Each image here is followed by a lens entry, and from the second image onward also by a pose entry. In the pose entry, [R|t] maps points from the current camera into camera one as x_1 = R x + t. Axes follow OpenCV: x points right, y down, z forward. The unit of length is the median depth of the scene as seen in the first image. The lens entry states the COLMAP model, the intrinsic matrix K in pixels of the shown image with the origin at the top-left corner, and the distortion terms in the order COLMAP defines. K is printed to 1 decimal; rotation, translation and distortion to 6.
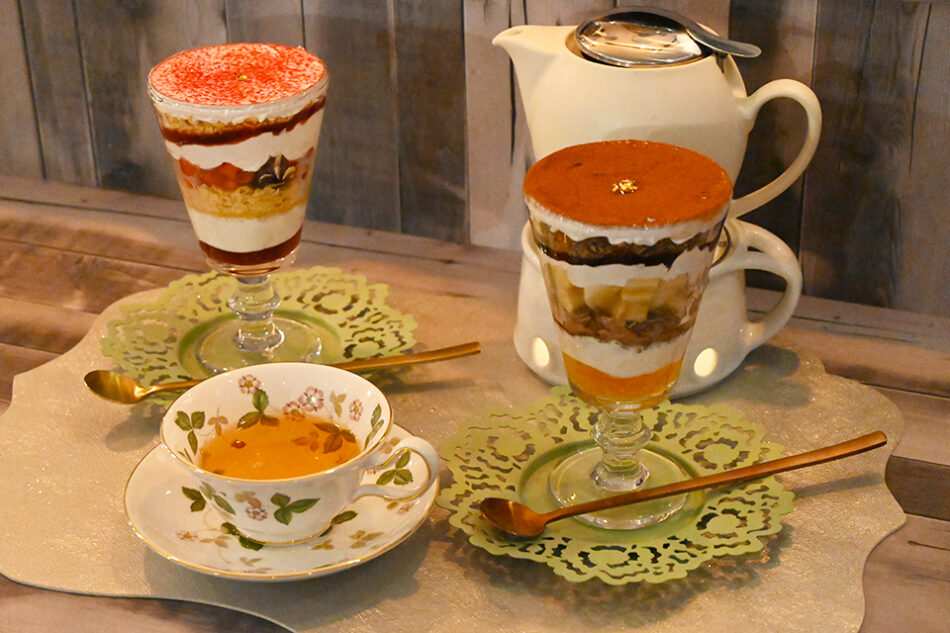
lens RADIAL K [[1775.8, 0, 474.9], [0, 1775.8, 316.2], [0, 0, 1]] dist [-0.053250, 0.000000]
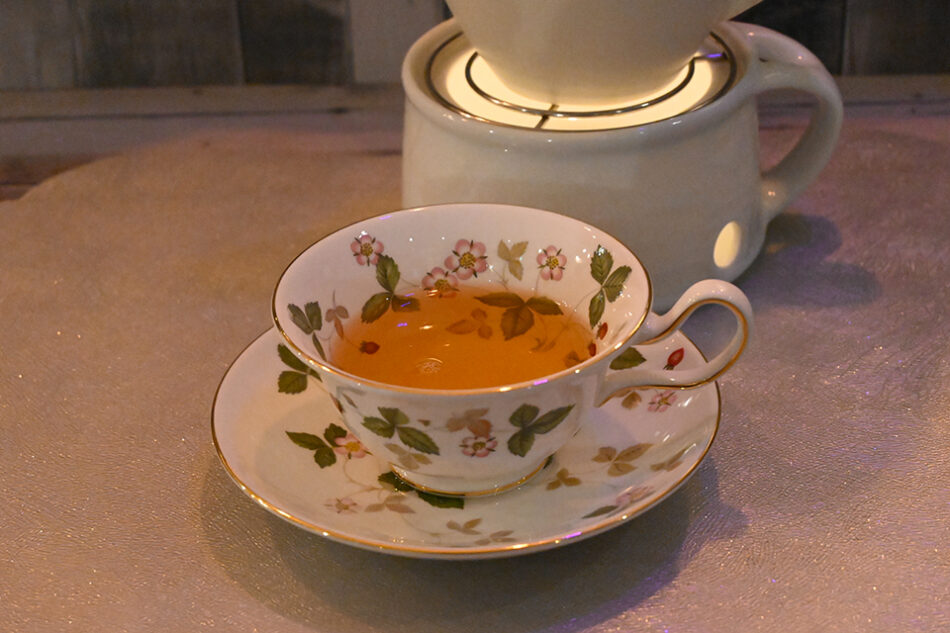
lens RADIAL K [[1796.4, 0, 475.3], [0, 1796.4, 317.1], [0, 0, 1]] dist [-0.072163, 0.000000]
pose [[0.951018, -0.152326, 0.269002, -0.264478], [0.141298, 0.988147, 0.060012, 0.029515], [-0.274955, -0.019063, 0.961268, 0.390984]]
